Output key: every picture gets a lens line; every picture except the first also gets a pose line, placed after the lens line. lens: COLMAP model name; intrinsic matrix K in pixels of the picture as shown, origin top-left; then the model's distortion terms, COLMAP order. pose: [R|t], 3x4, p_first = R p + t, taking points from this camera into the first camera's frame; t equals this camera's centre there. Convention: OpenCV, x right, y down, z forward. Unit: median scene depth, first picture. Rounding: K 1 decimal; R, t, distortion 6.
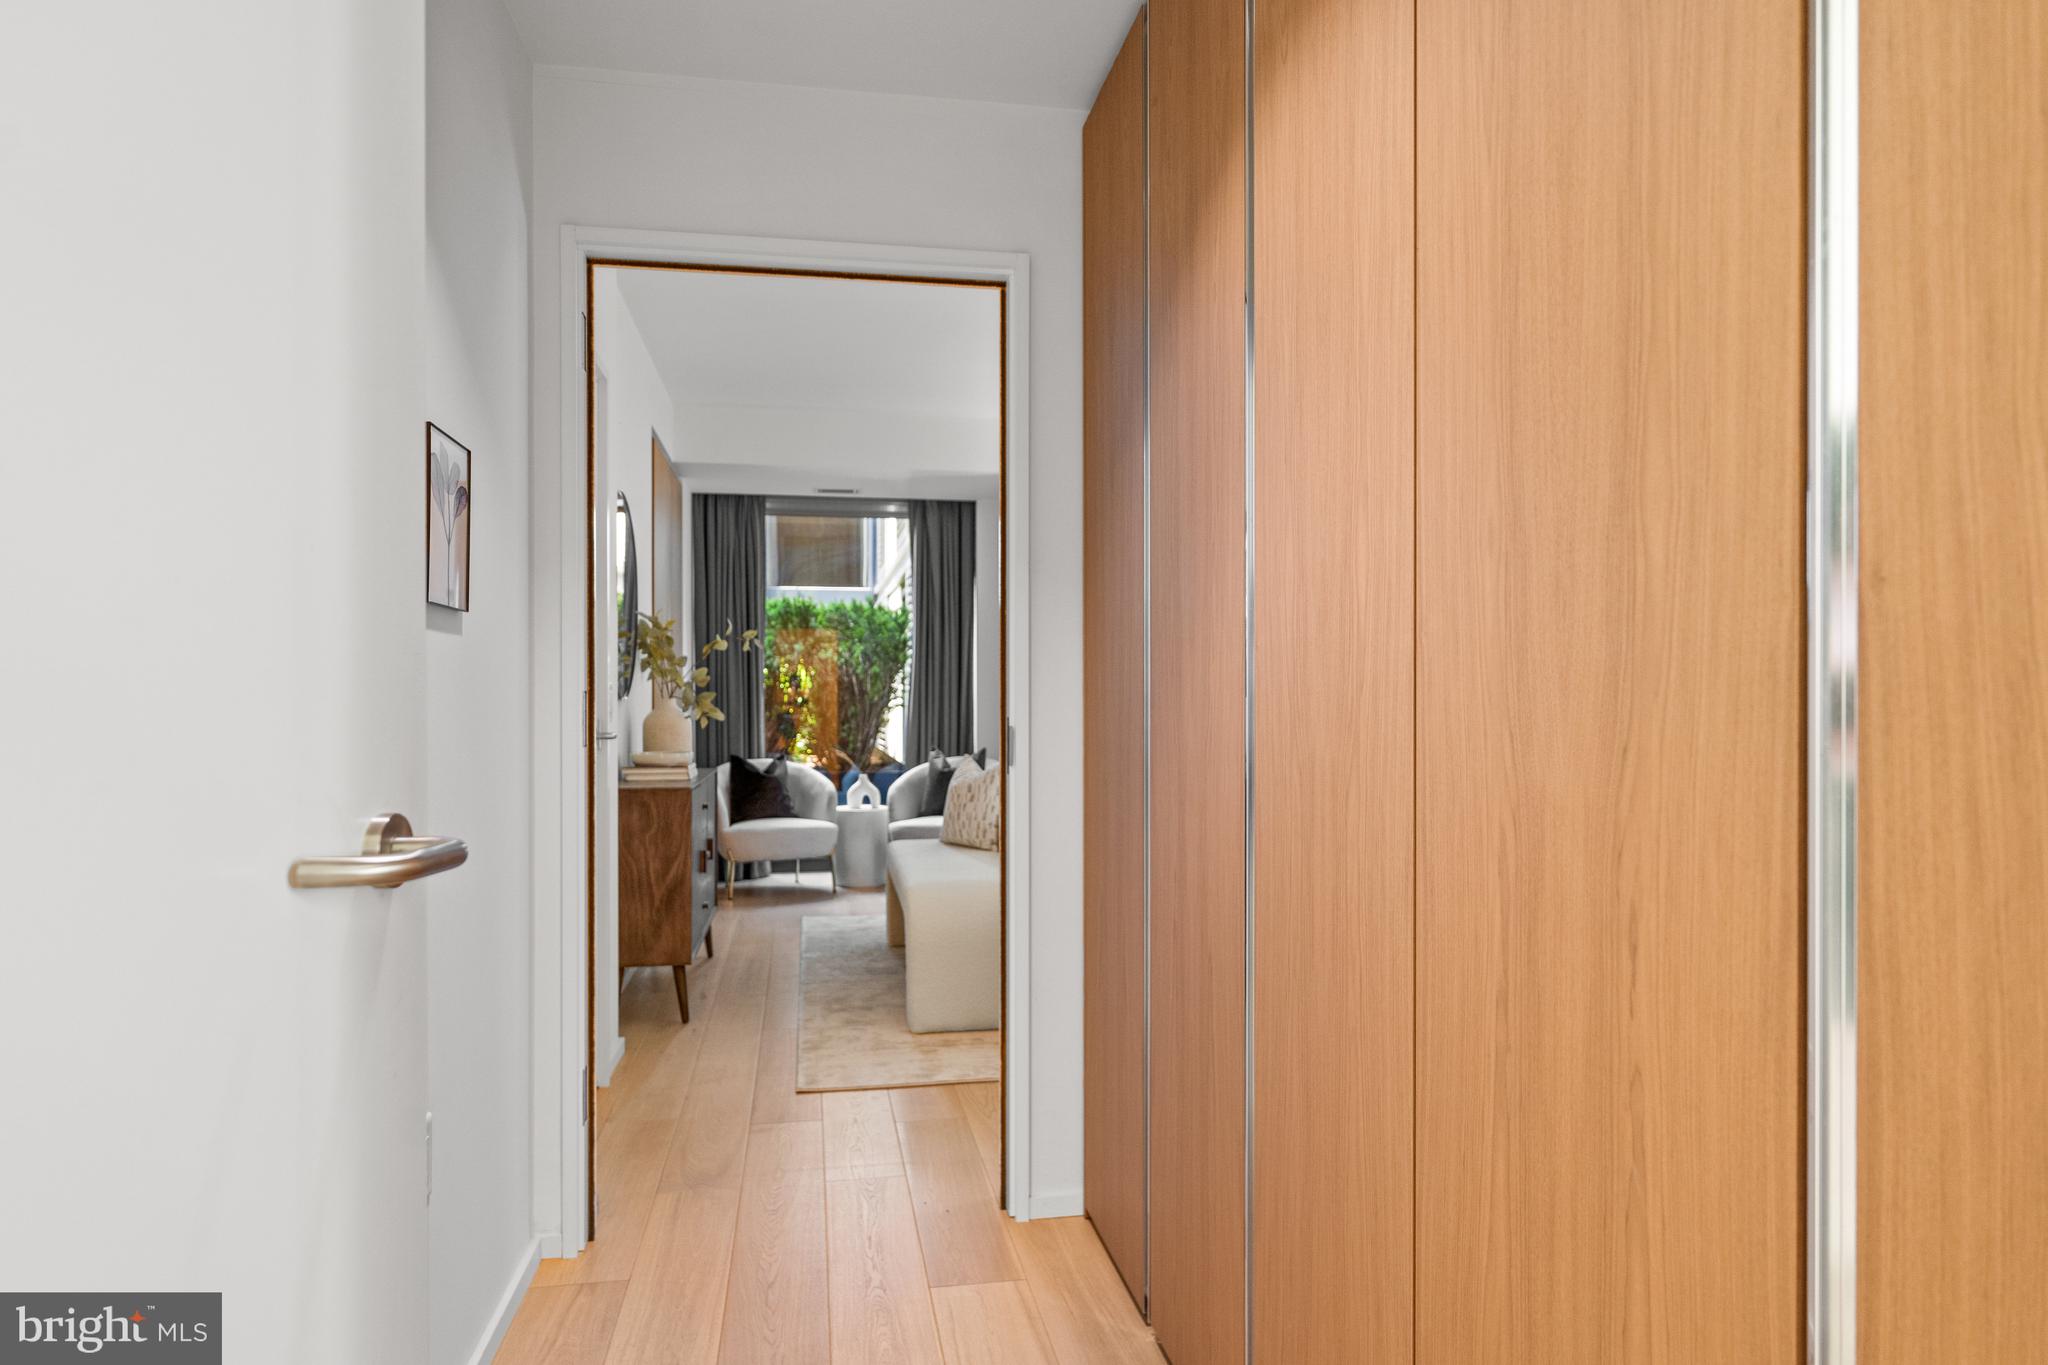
lens RADIAL K [[1230.8, 0, 1028.3], [0, 1230.8, 692.0], [0, 0, 1]] dist [0.000320, 0.000049]
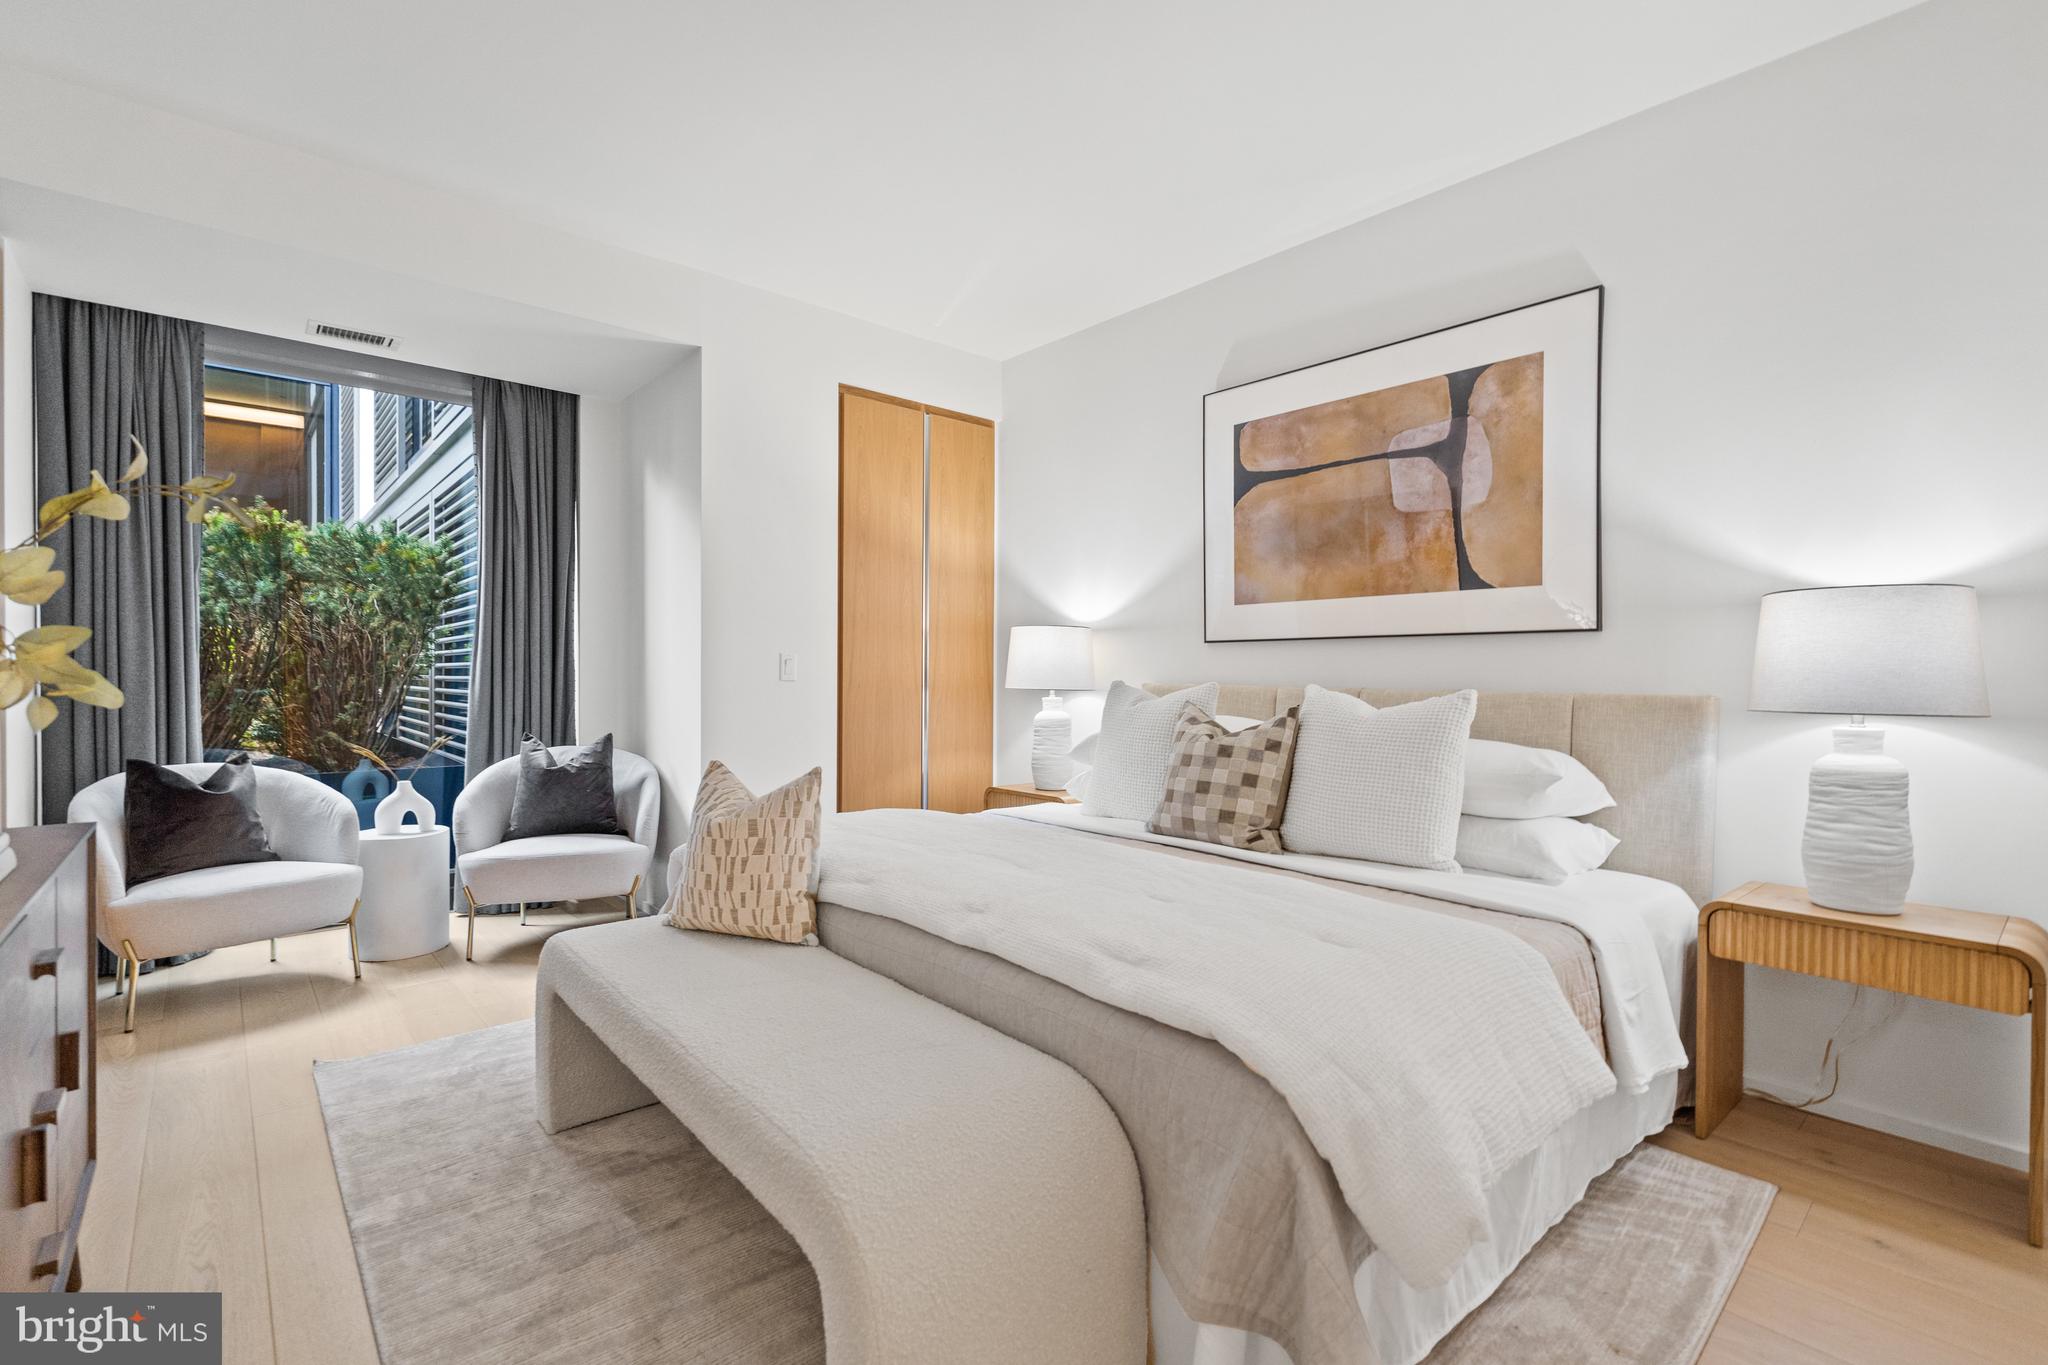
lens RADIAL K [[922.5, 0, 1012.0], [0, 922.5, 673.9], [0, 0, 1]] dist [0.001420, 0.000535]
pose [[0.860898, 0.001401, 0.508776, -0.106313], [-0.004925, 0.999972, 0.005580, 0.006963], [-0.508754, -0.007310, 0.860881, 0.421174]]
